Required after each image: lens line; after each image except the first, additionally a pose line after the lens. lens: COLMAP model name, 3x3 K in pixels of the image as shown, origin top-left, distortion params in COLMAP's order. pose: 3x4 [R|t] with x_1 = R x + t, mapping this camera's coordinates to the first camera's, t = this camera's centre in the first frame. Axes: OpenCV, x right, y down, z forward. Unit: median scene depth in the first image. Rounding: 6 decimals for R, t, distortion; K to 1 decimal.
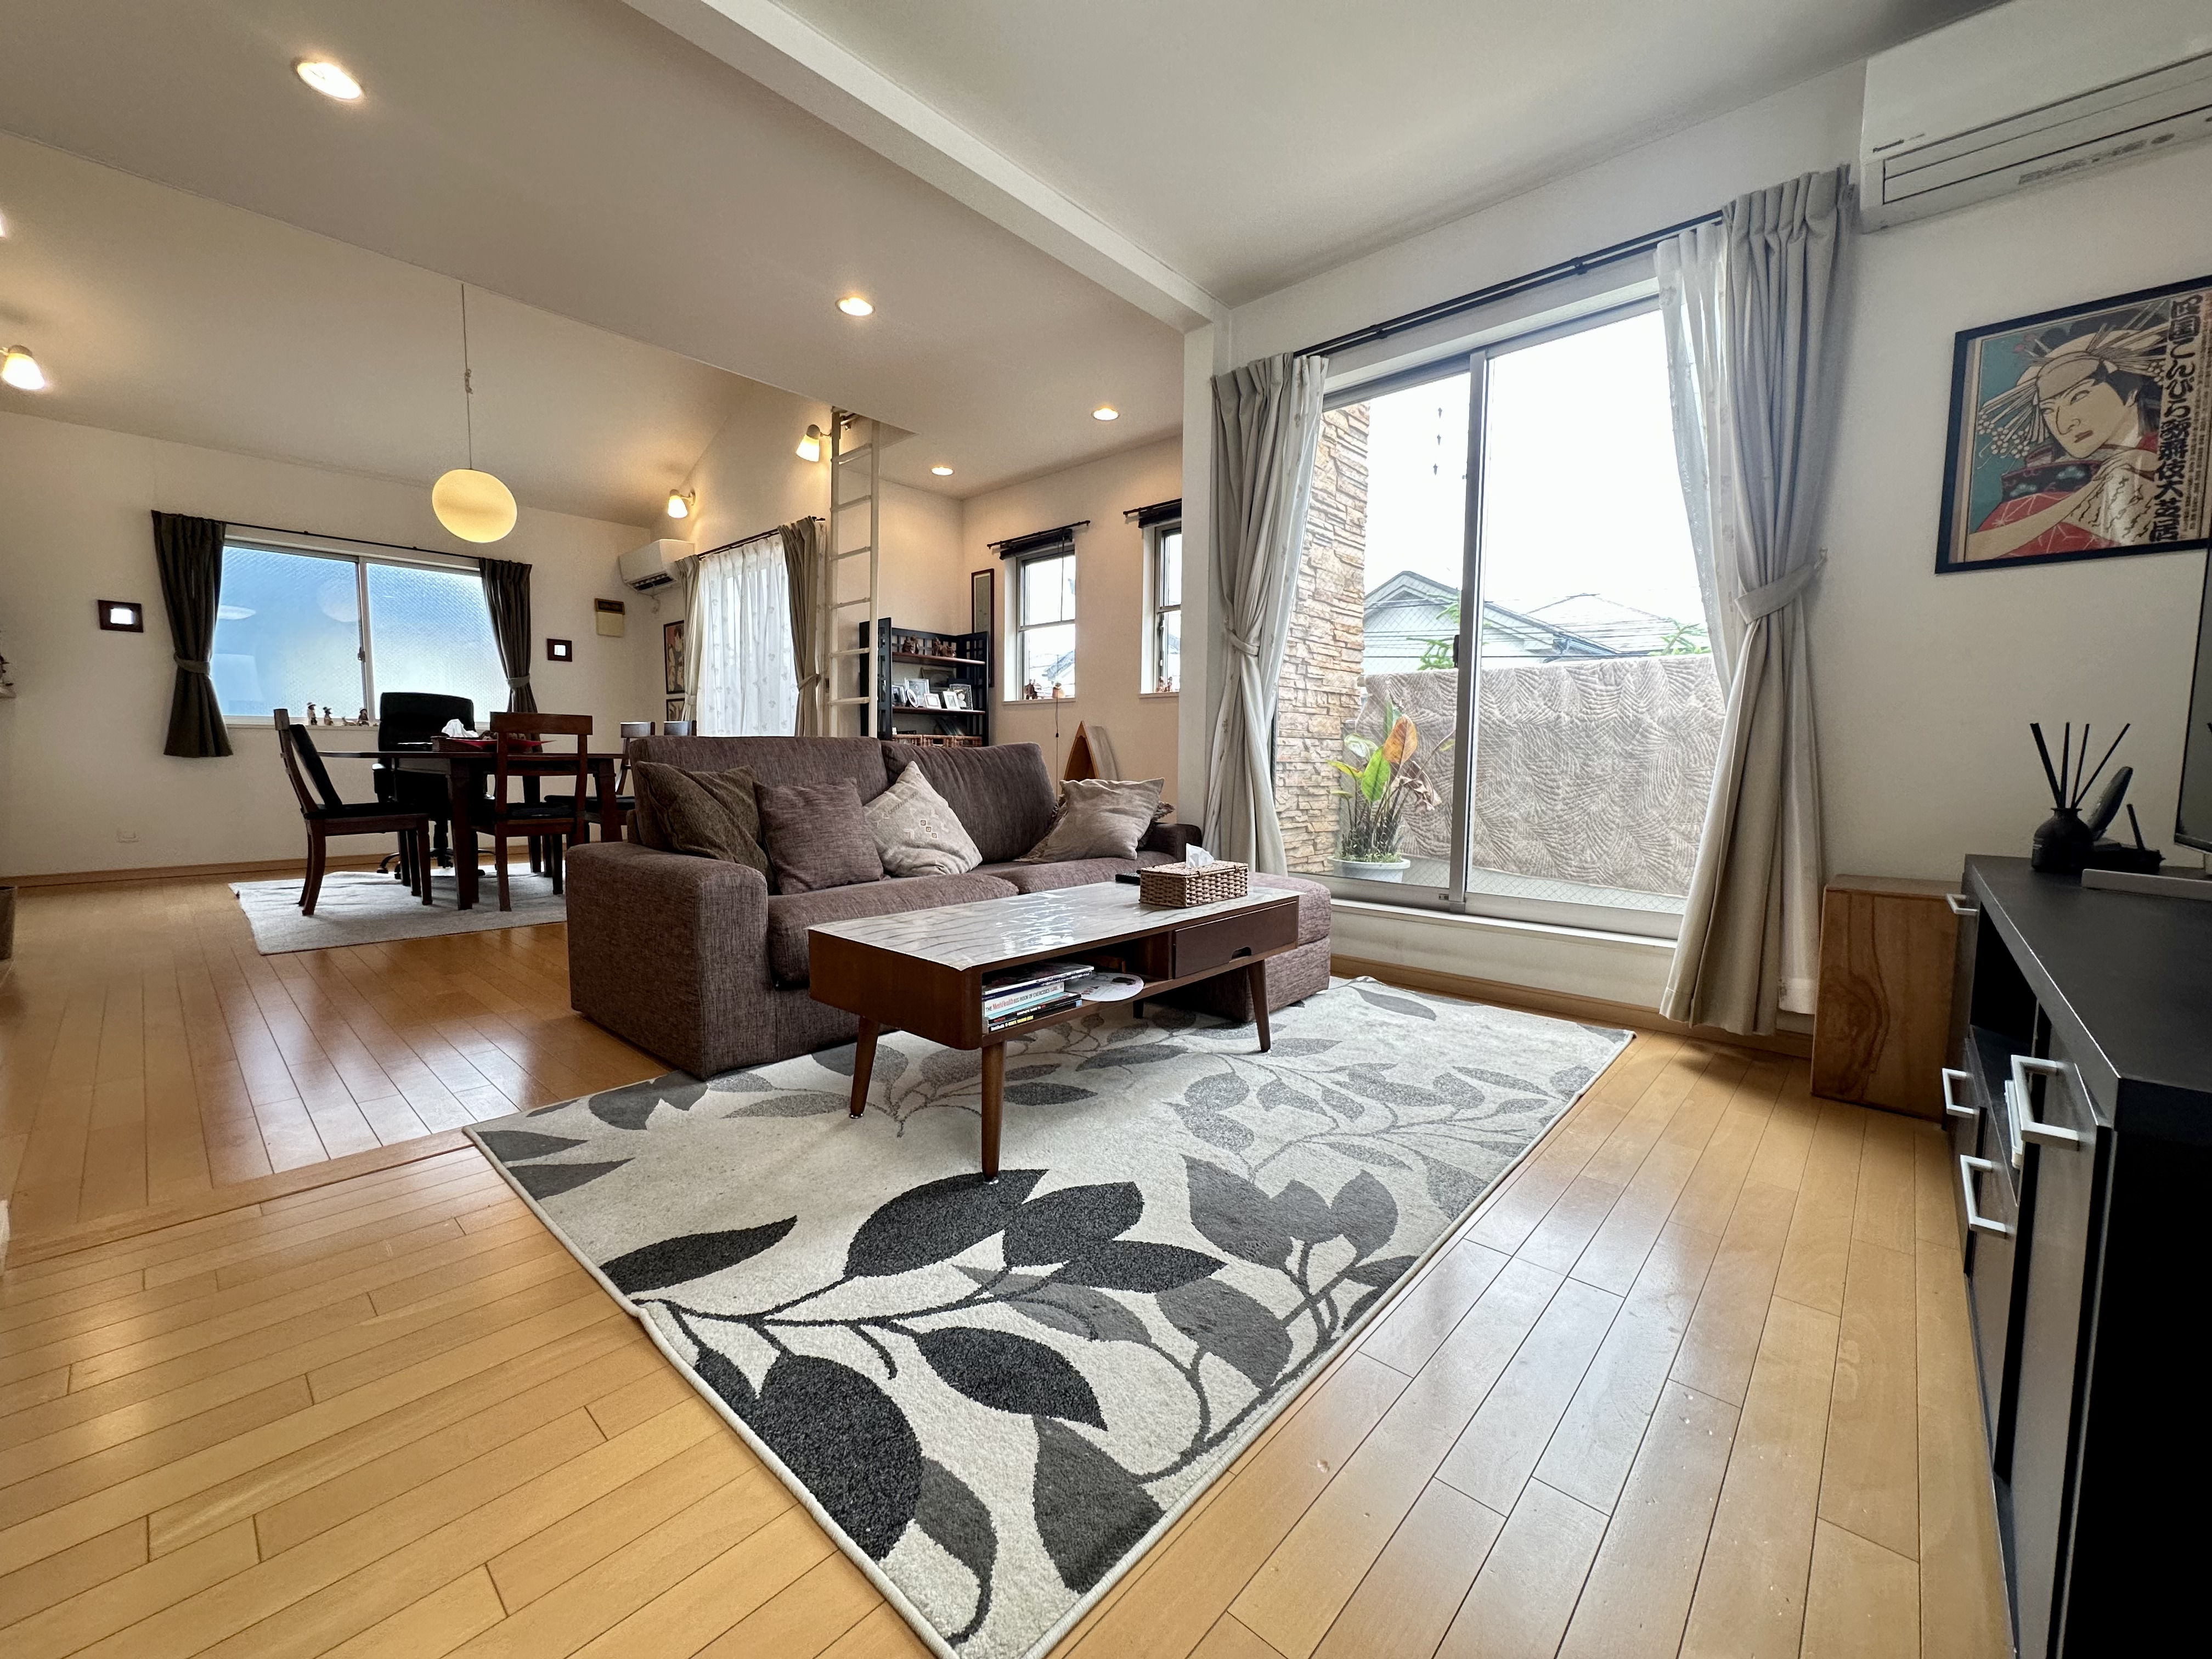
lens RADIAL K [[885.3, 0, 1100.7], [0, 885.3, 820.8], [0, 0, 1]] dist [-0.002862, -0.000138]
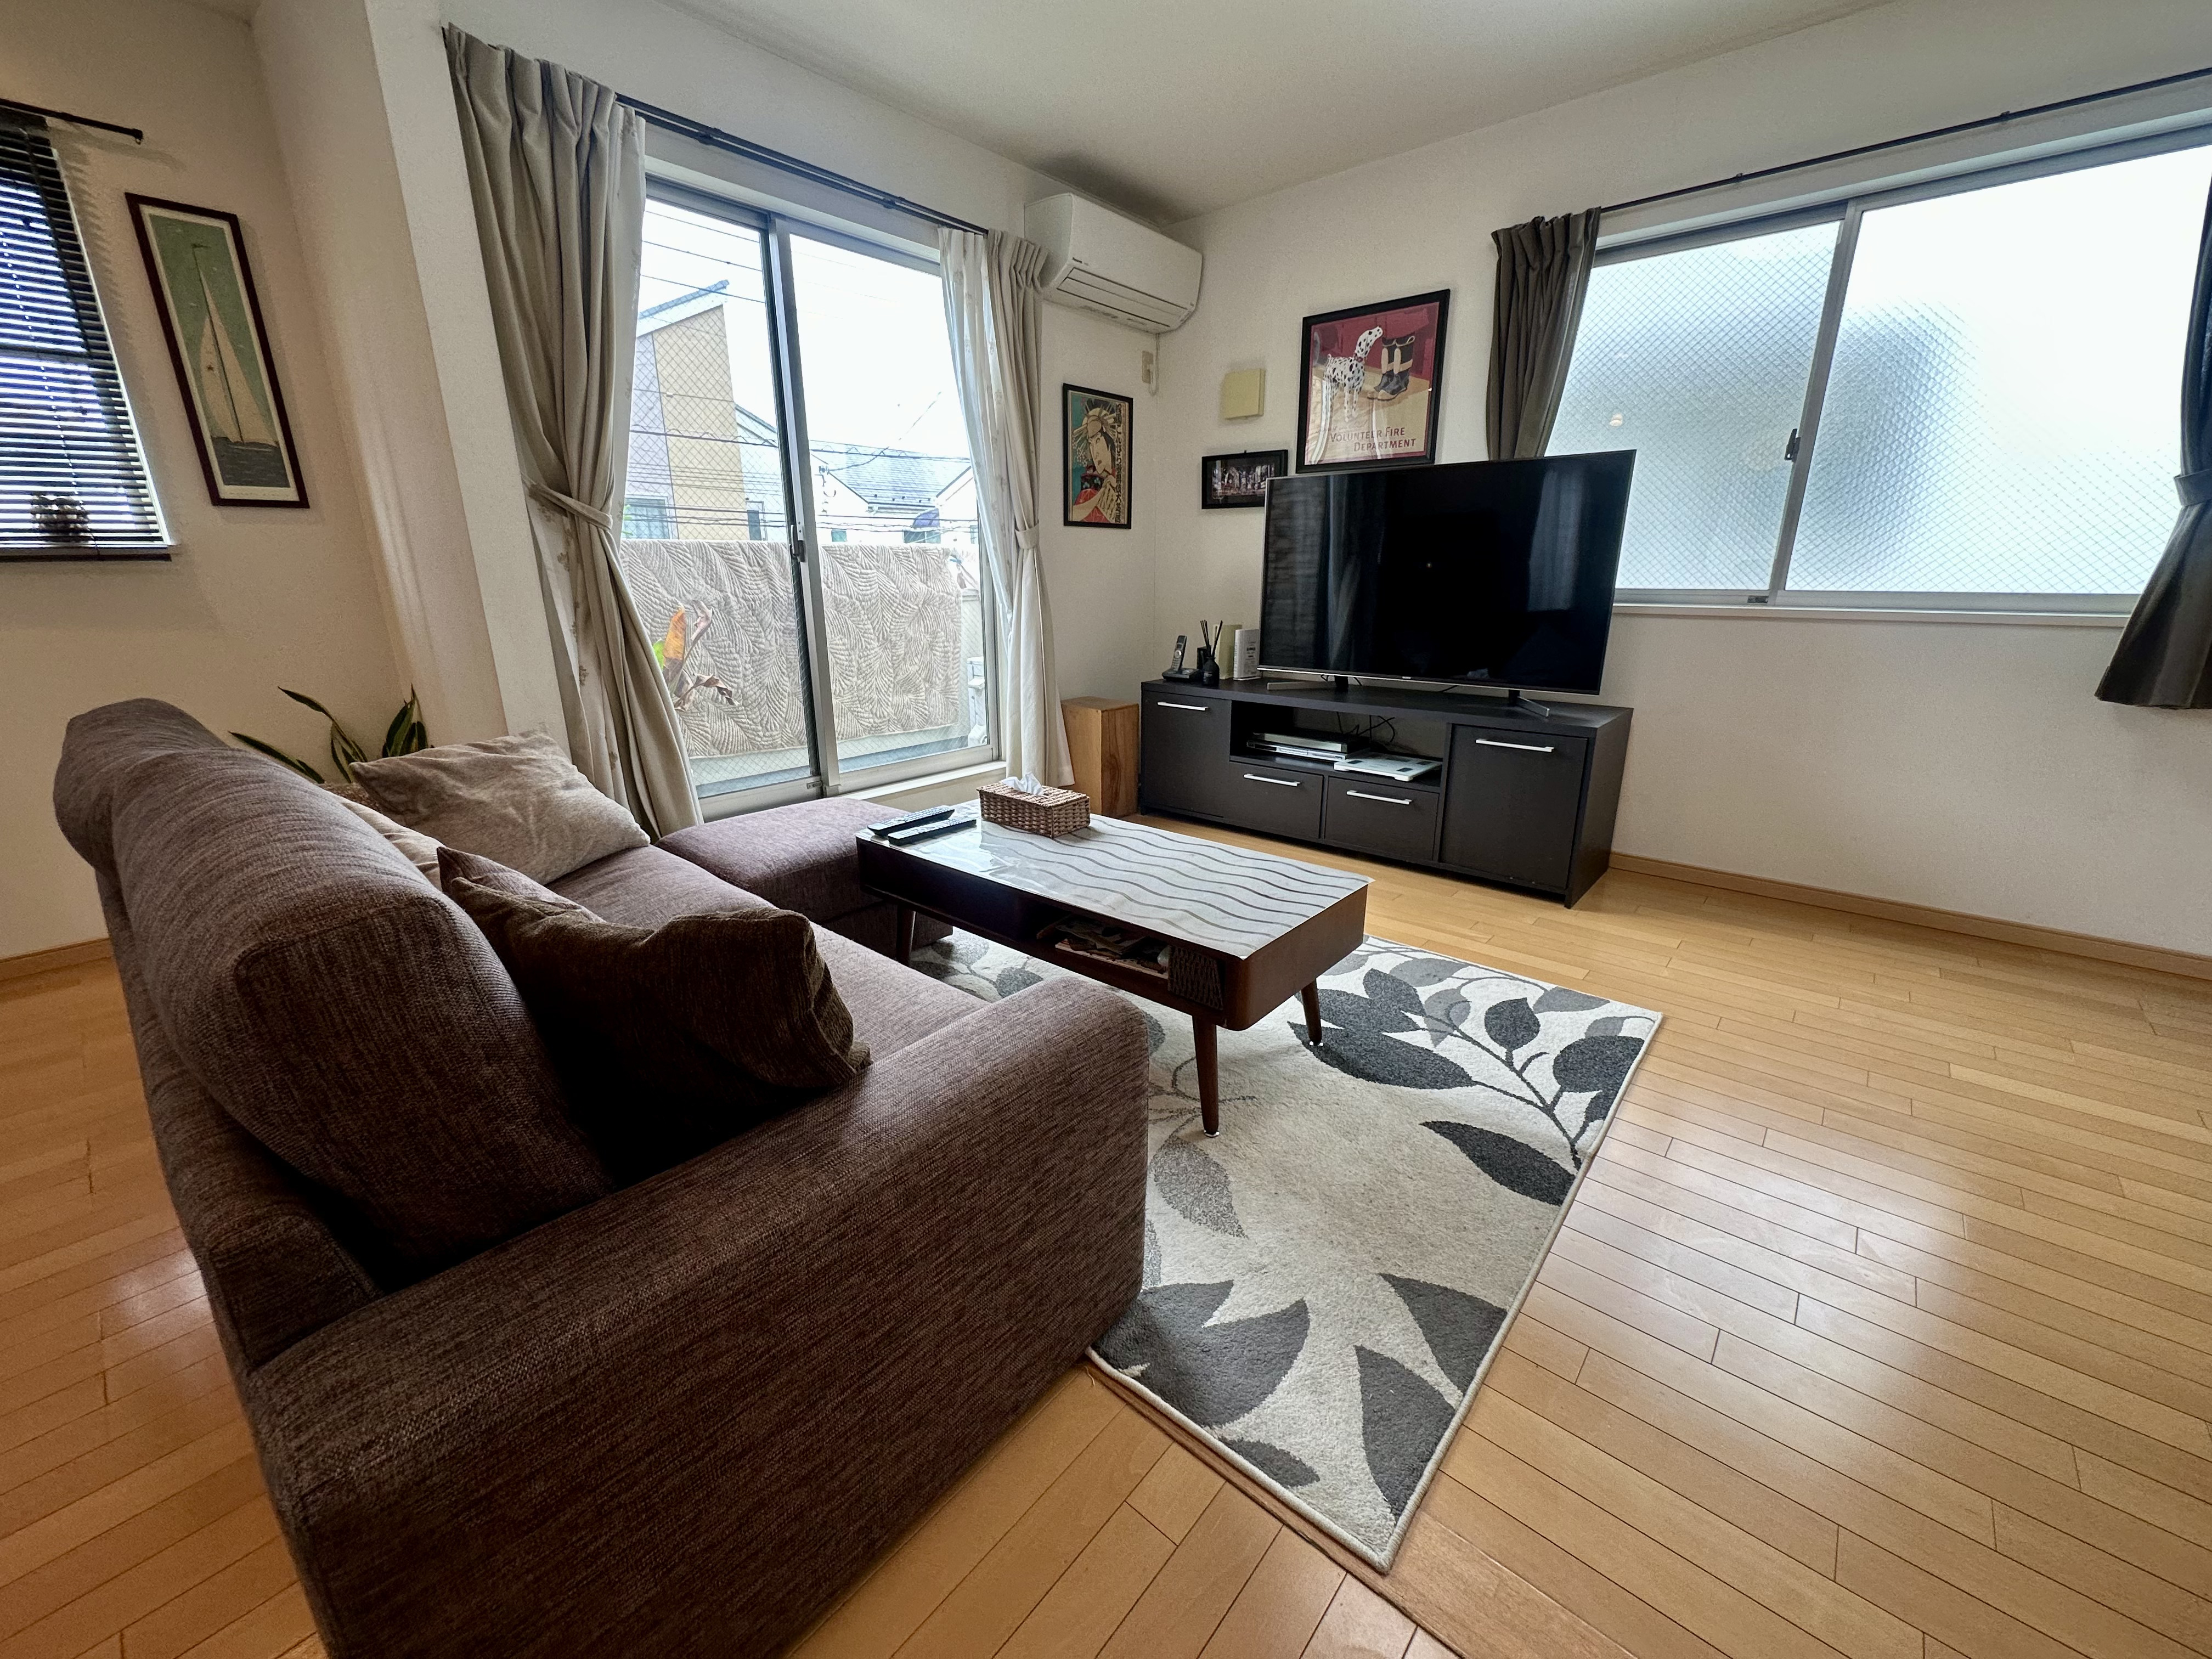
lens RADIAL K [[885.3, 0, 1102.8], [0, 885.3, 833.3], [0, 0, 1]] dist [-0.002862, -0.000138]
pose [[-0.026619, -0.297919, 0.954220, -1.190088], [0.077859, 0.951040, 0.299099, -0.274760], [-0.996609, 0.082256, -0.002120, 1.230371]]
